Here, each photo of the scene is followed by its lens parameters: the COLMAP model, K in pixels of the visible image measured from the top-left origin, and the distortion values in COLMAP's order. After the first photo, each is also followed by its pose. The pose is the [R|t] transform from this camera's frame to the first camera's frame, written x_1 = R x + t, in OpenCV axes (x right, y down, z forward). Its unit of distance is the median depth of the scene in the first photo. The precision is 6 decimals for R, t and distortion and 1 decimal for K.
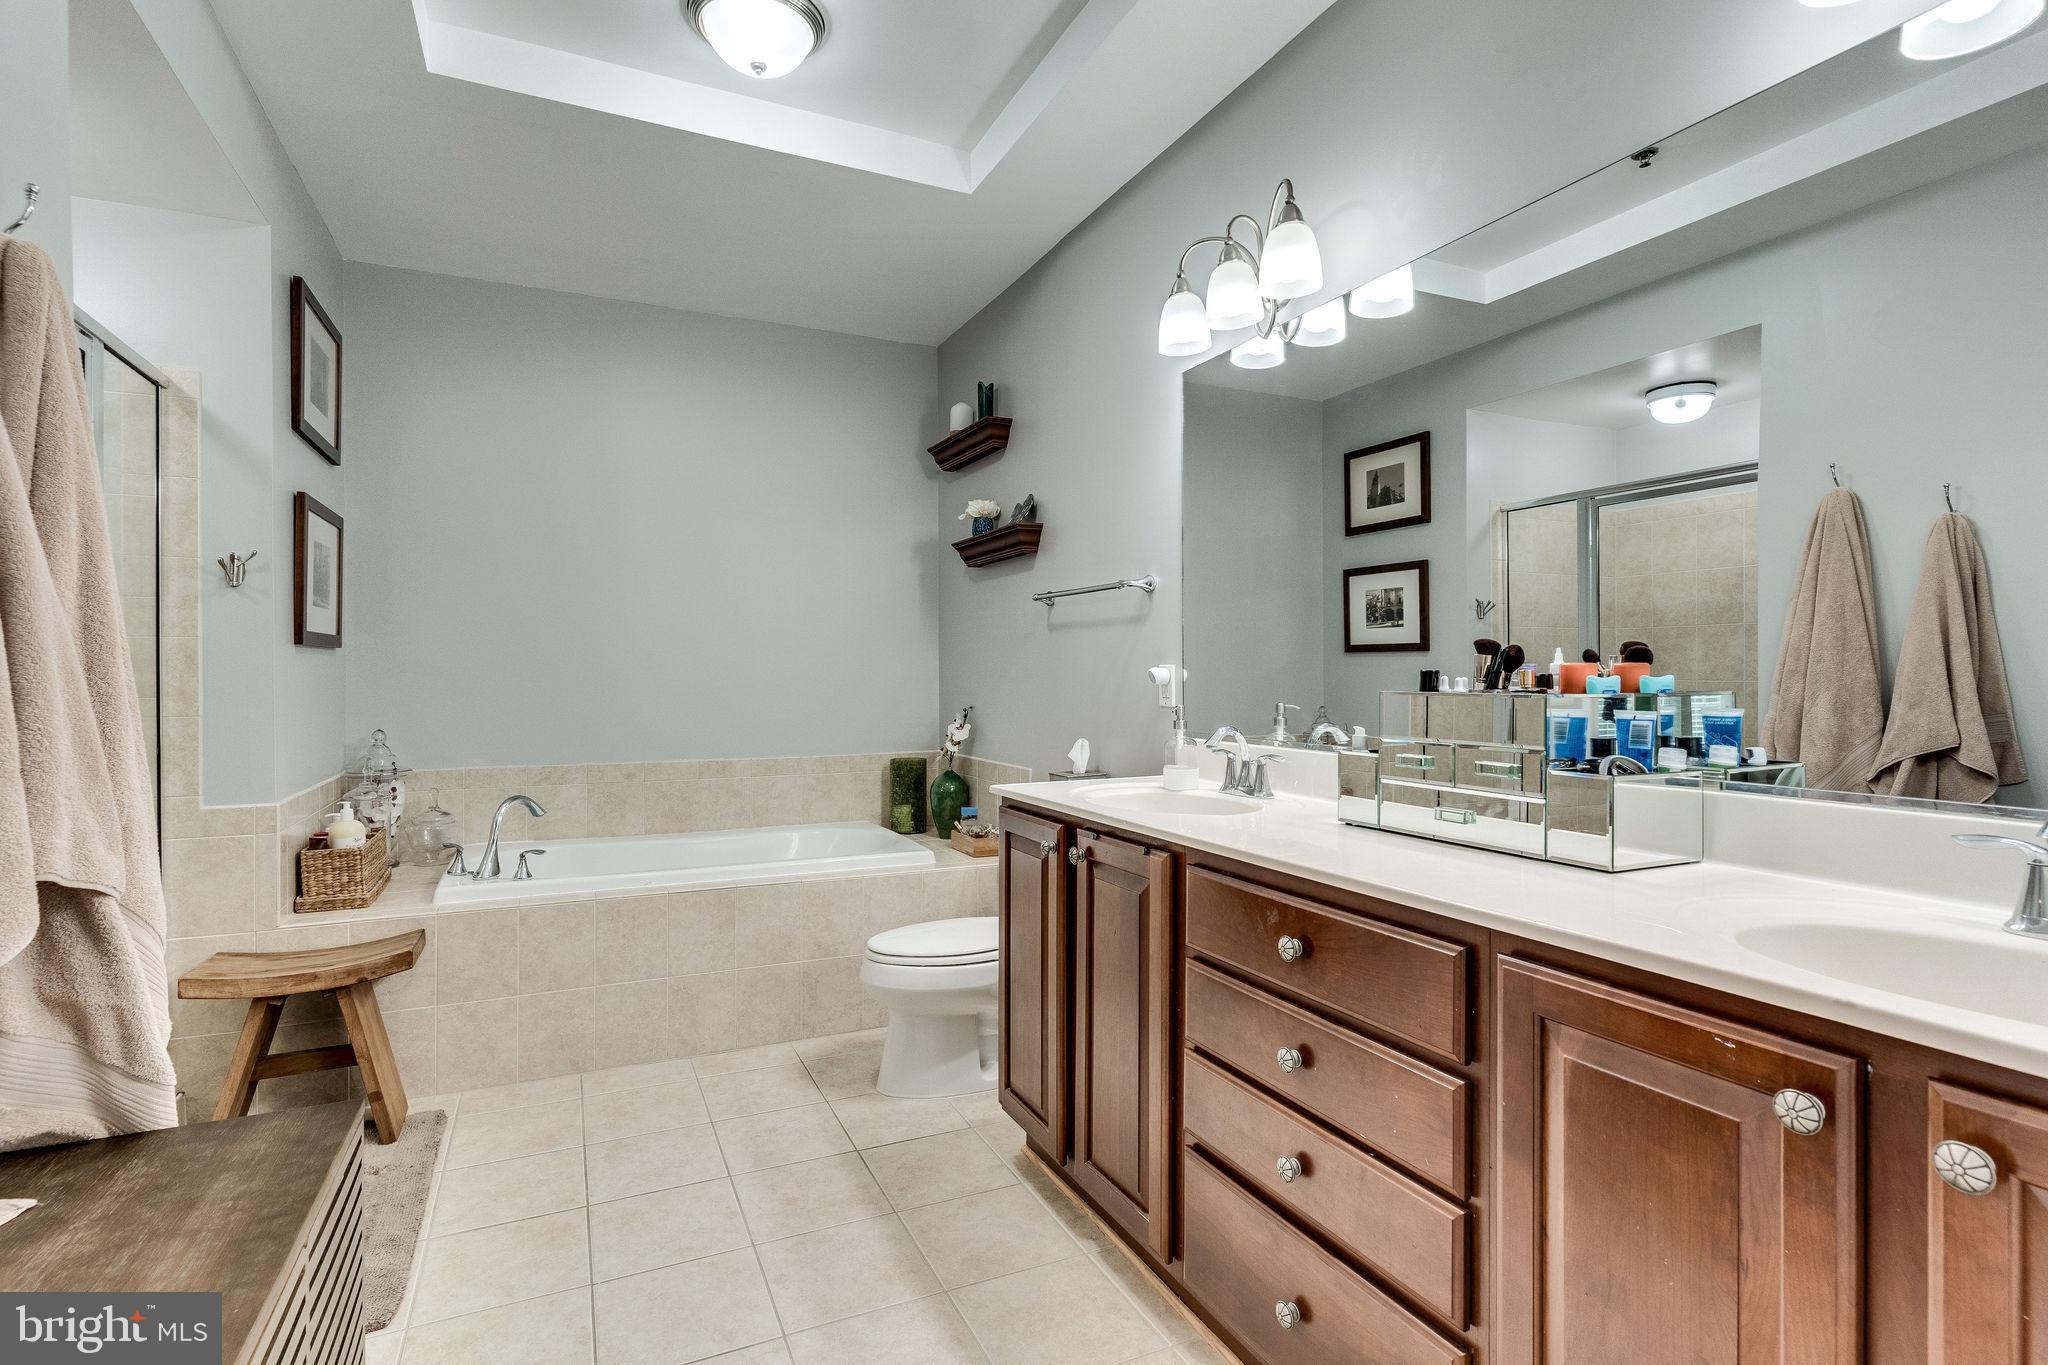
lens RADIAL K [[989.6, 0, 1021.5], [0, 989.6, 675.8], [0, 0, 1]] dist [-0.000199, 0.000056]
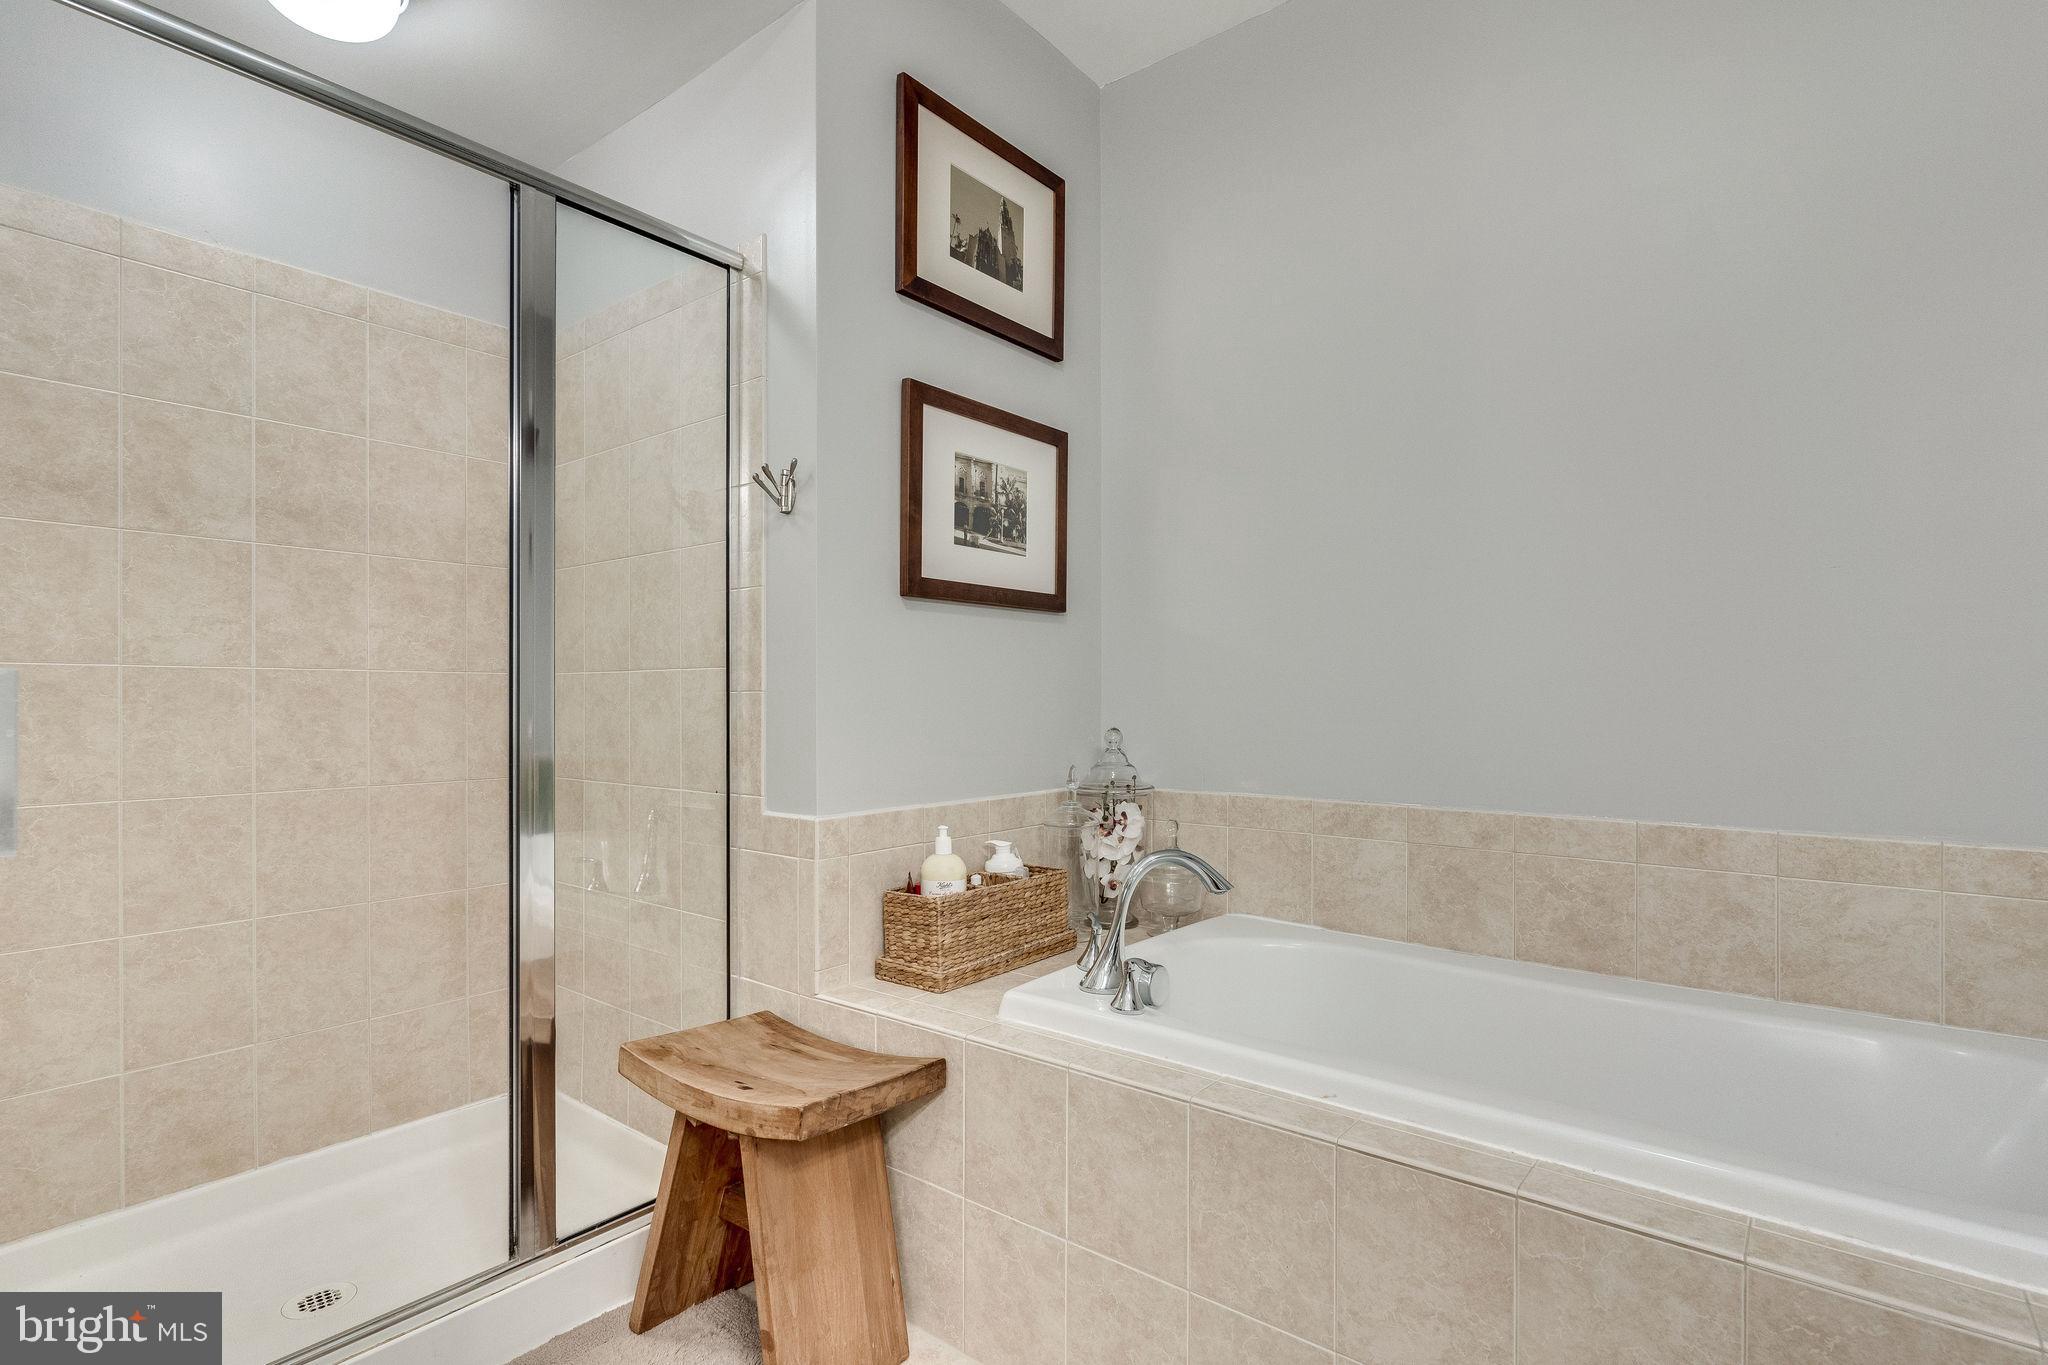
lens RADIAL K [[989.6, 0, 1038.1], [0, 989.6, 697.8], [0, 0, 1]] dist [-0.000199, 0.000056]
pose [[0.447323, 0.003218, -0.894366, -0.053922], [-0.005958, 0.999982, 0.000618, 0.039661], [0.894352, 0.005053, 0.447335, 0.757762]]
